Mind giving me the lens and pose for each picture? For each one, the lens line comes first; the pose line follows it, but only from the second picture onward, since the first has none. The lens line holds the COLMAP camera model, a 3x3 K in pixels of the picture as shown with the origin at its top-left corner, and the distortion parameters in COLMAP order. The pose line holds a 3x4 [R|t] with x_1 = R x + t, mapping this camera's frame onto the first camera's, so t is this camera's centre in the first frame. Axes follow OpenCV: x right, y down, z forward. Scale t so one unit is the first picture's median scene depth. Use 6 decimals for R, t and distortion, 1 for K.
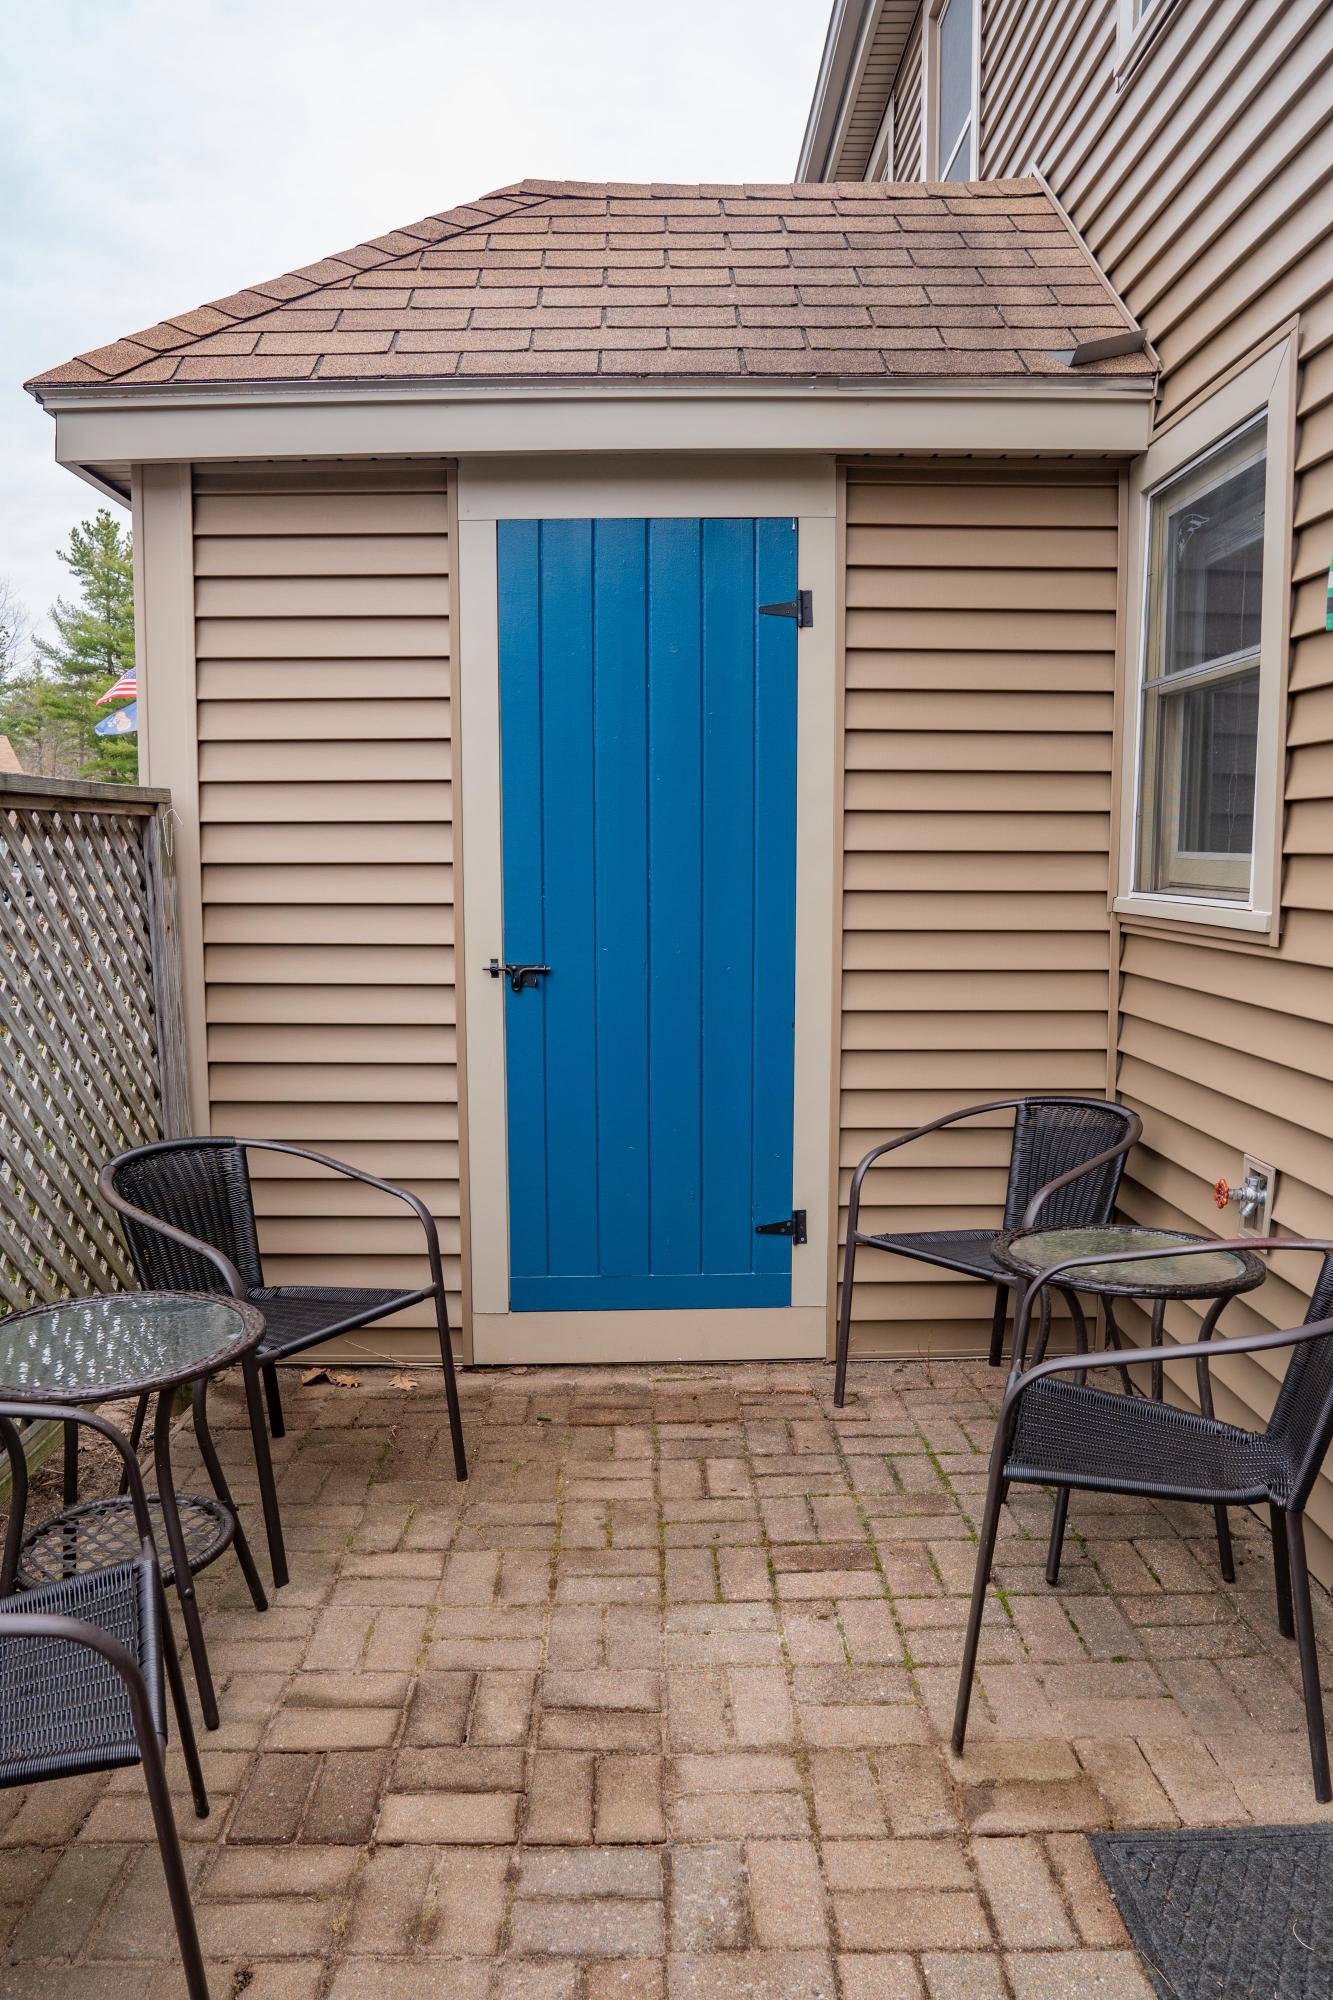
lens RADIAL K [[1396.3, 0, 666.5], [0, 1396.3, 1000.0], [0, 0, 1]] dist [-0.118147, 0.076935]
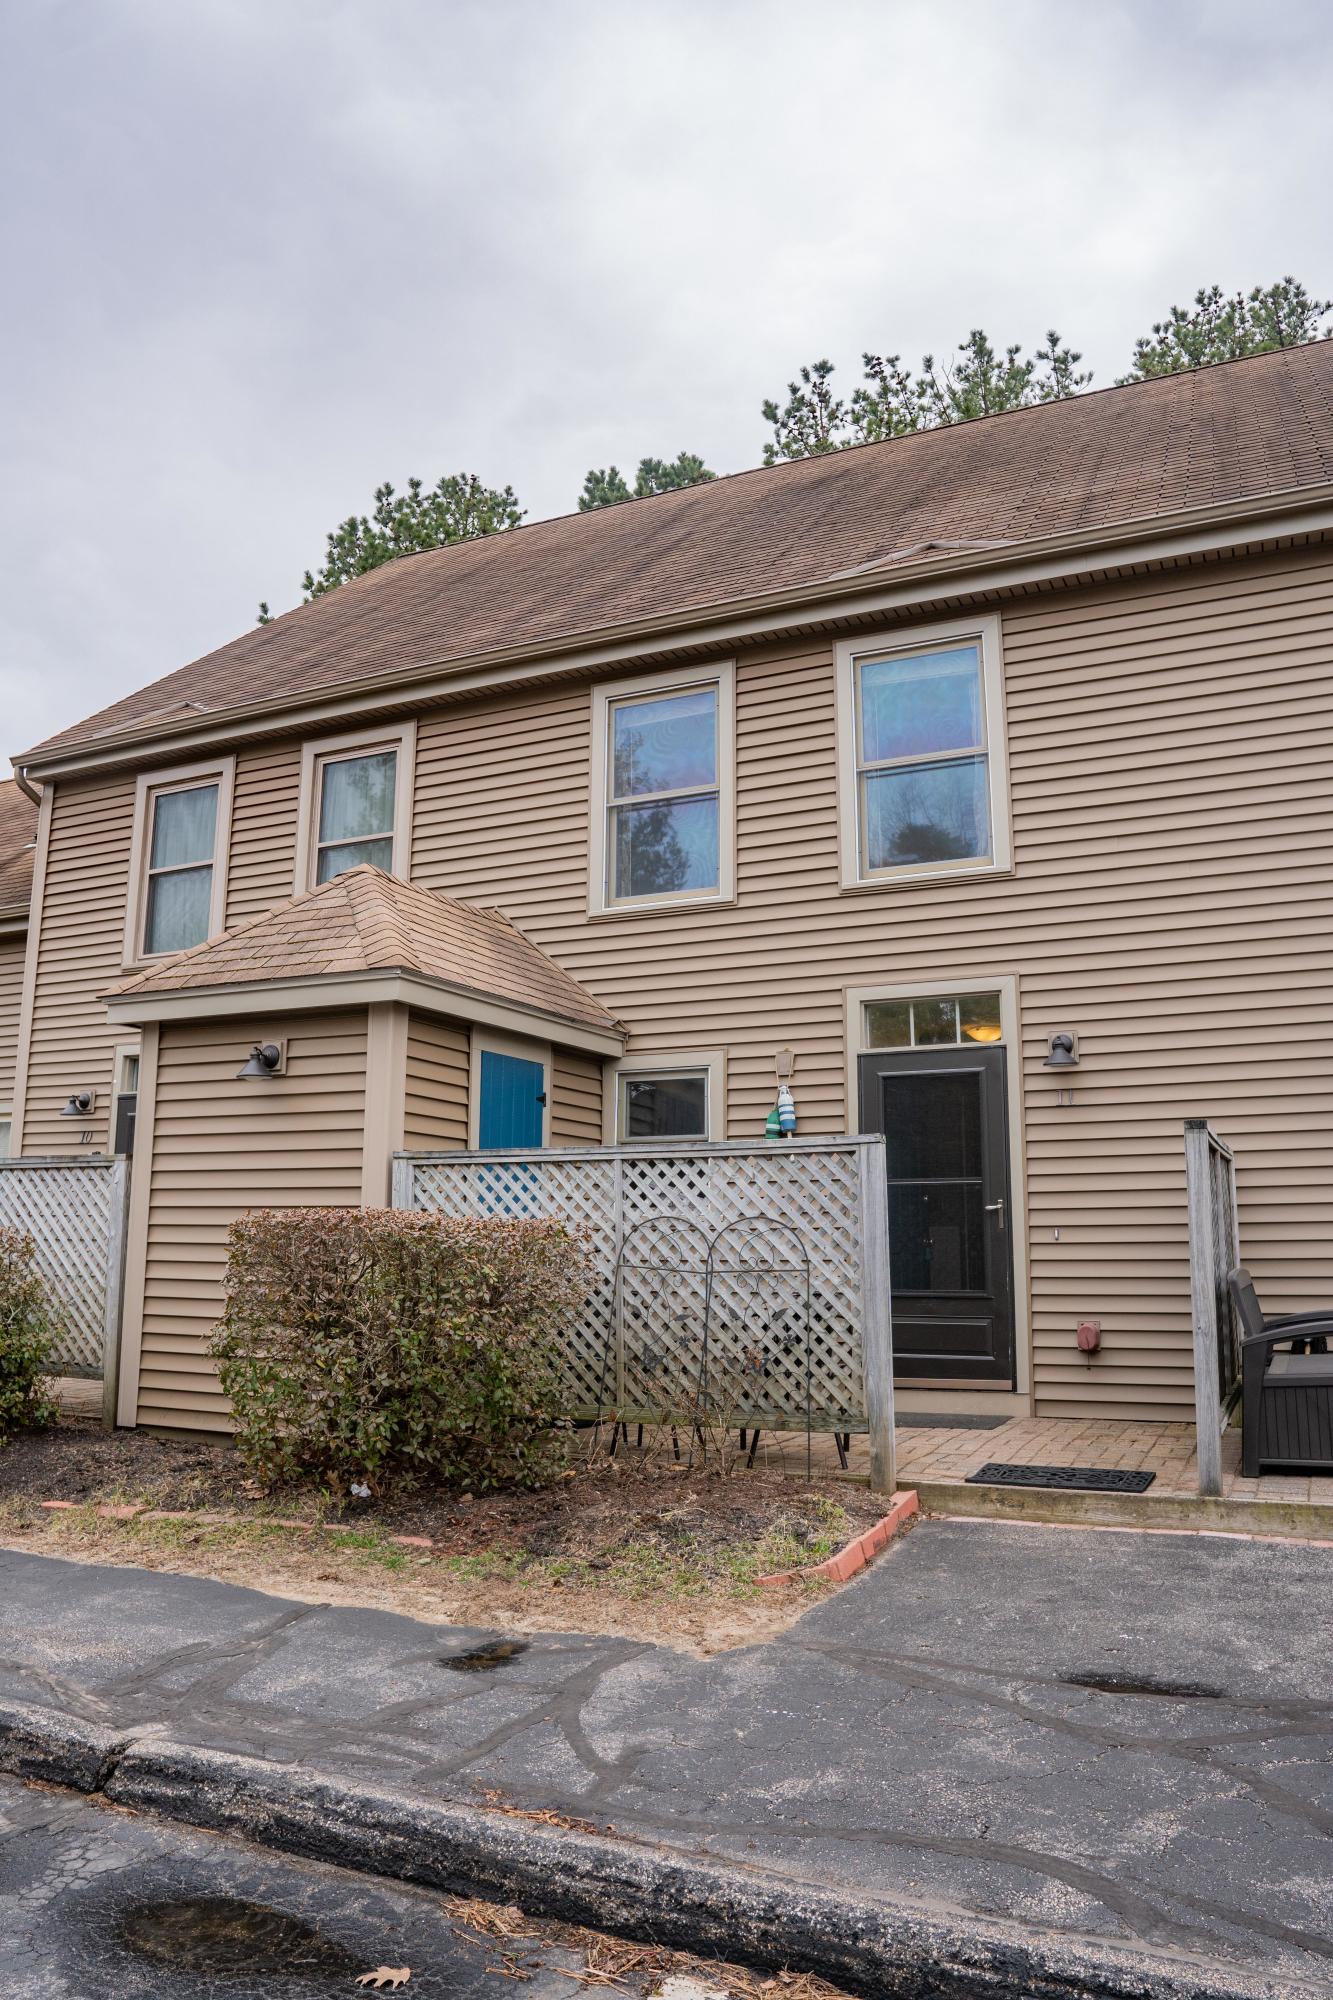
lens RADIAL K [[1396.3, 0, 666.5], [0, 1396.3, 1000.0], [0, 0, 1]] dist [-0.118147, 0.076935]
pose [[0.427127, 0.163114, 0.889357, -2.169604], [0.096144, 0.969825, -0.224046, 0.139654], [-0.899066, 0.181202, 0.398556, -0.267874]]
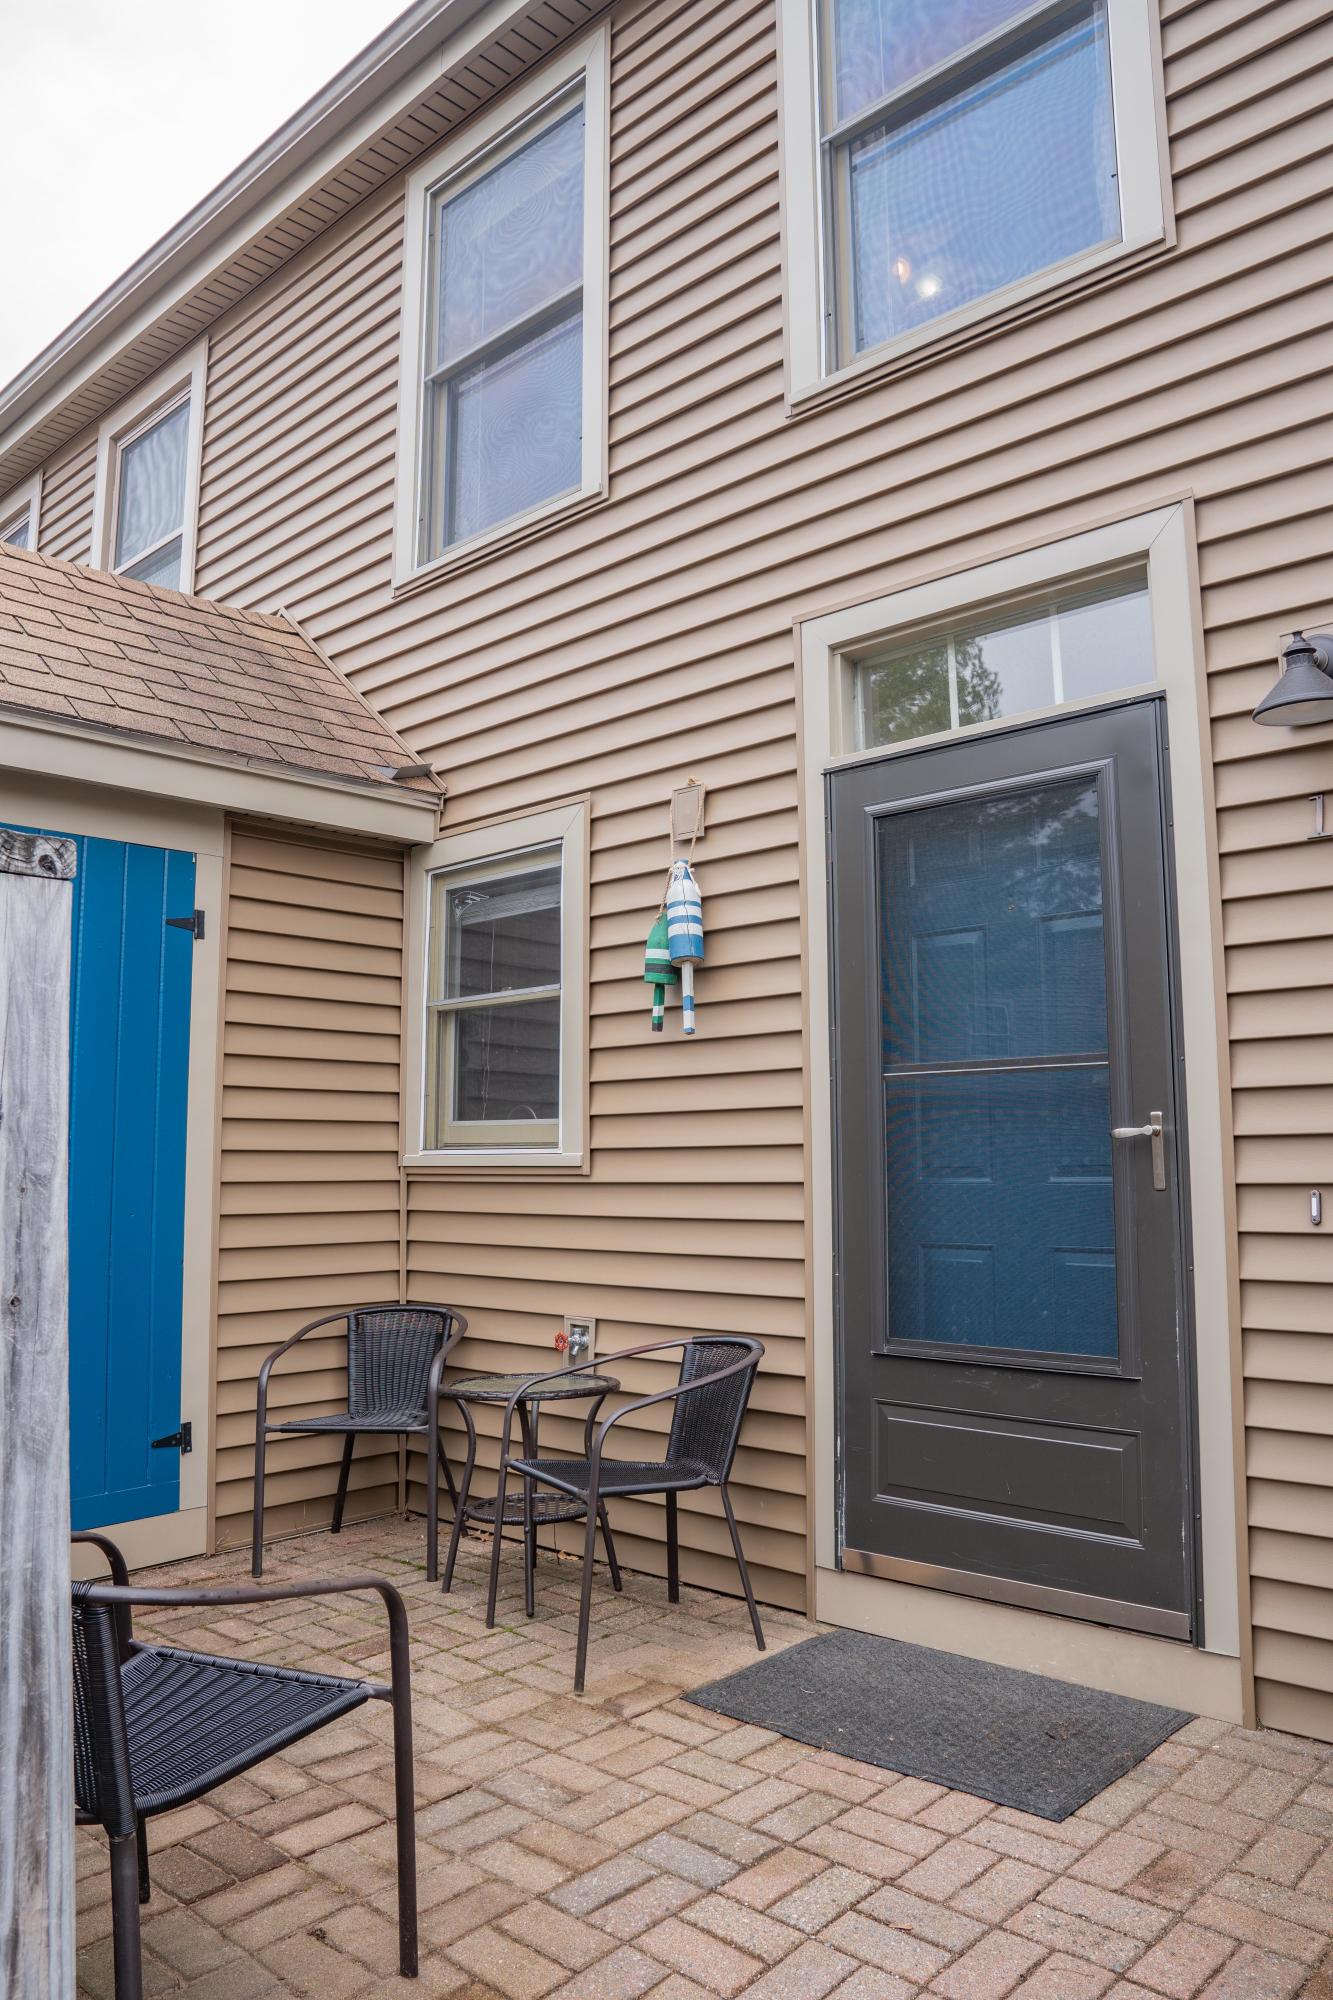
lens RADIAL K [[1396.3, 0, 666.5], [0, 1396.3, 1000.0], [0, 0, 1]] dist [-0.118147, 0.076935]
pose [[0.685215, 0.081100, 0.723812, -0.521522], [0.085814, 0.977870, -0.190804, 0.061432], [-0.723268, 0.192854, 0.663092, -0.128994]]
